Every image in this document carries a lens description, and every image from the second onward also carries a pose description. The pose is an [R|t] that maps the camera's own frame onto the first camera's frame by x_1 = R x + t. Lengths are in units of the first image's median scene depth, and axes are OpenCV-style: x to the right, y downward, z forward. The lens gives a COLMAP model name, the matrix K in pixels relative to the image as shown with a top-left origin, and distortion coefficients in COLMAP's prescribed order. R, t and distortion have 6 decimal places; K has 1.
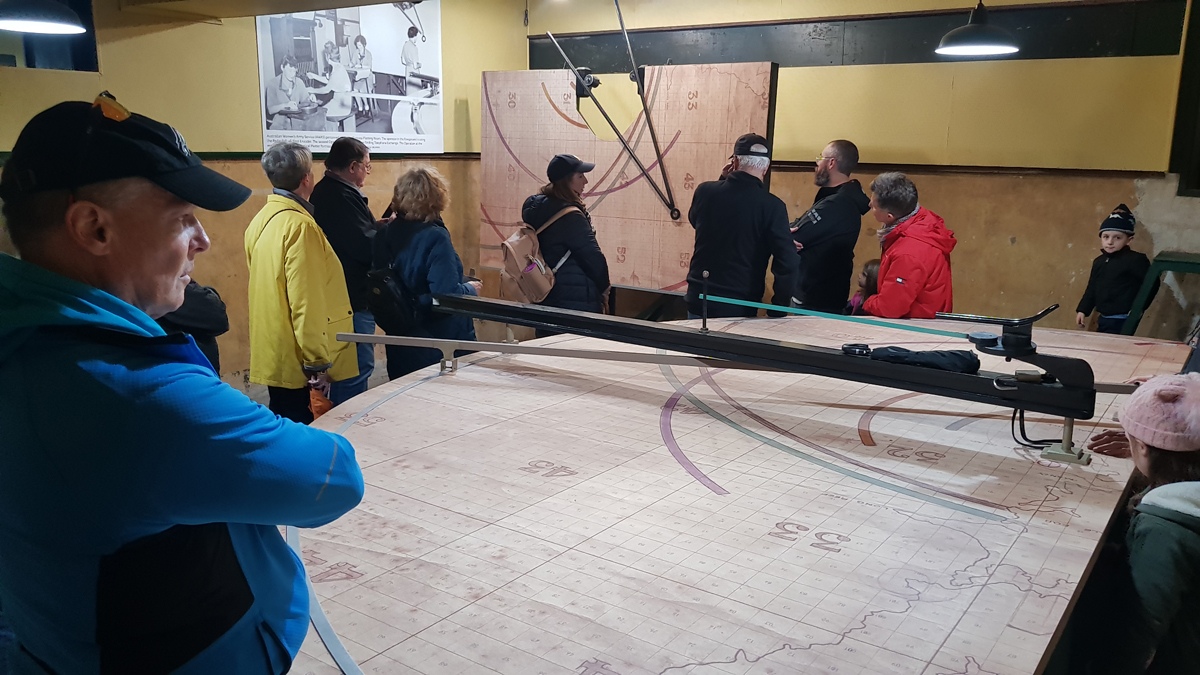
lens RADIAL K [[944.1, 0, 600.0], [0, 944.1, 337.5], [0, 0, 1]] dist [0.135069, -0.186075]
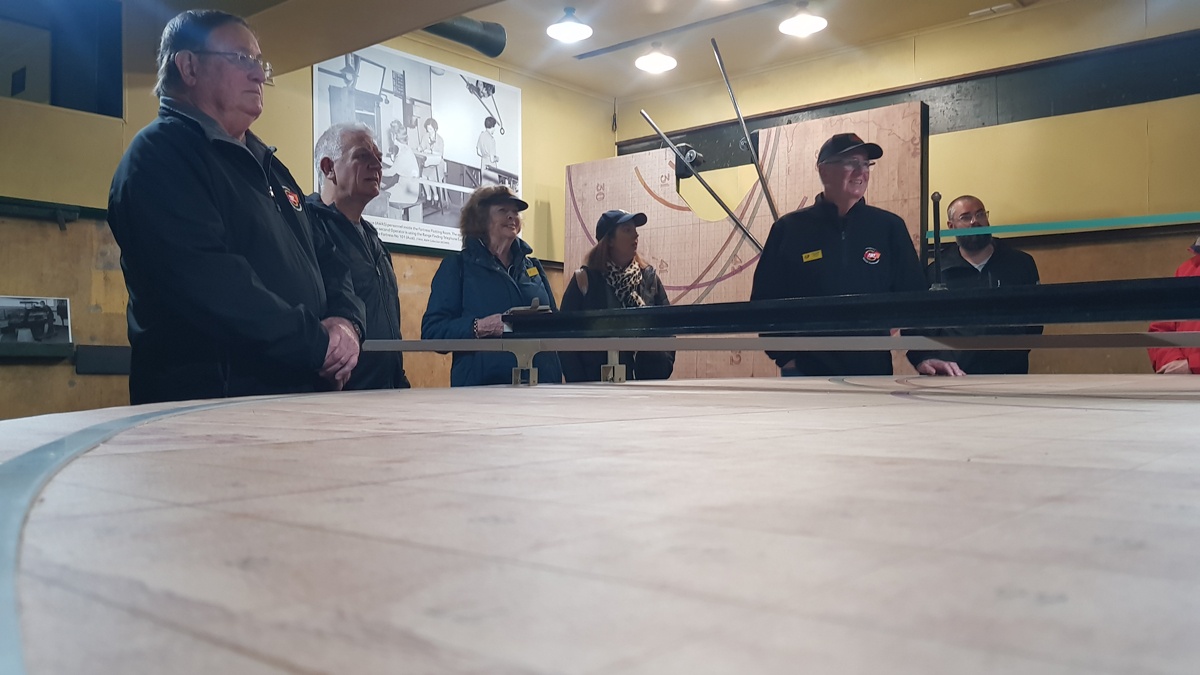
lens RADIAL K [[944.1, 0, 600.0], [0, 944.1, 337.5], [0, 0, 1]] dist [0.135069, -0.186075]
pose [[0.996865, -0.023119, -0.075669, -0.032514], [0.005442, 0.974126, -0.225940, 0.082128], [0.078935, 0.224820, 0.971198, 0.201841]]
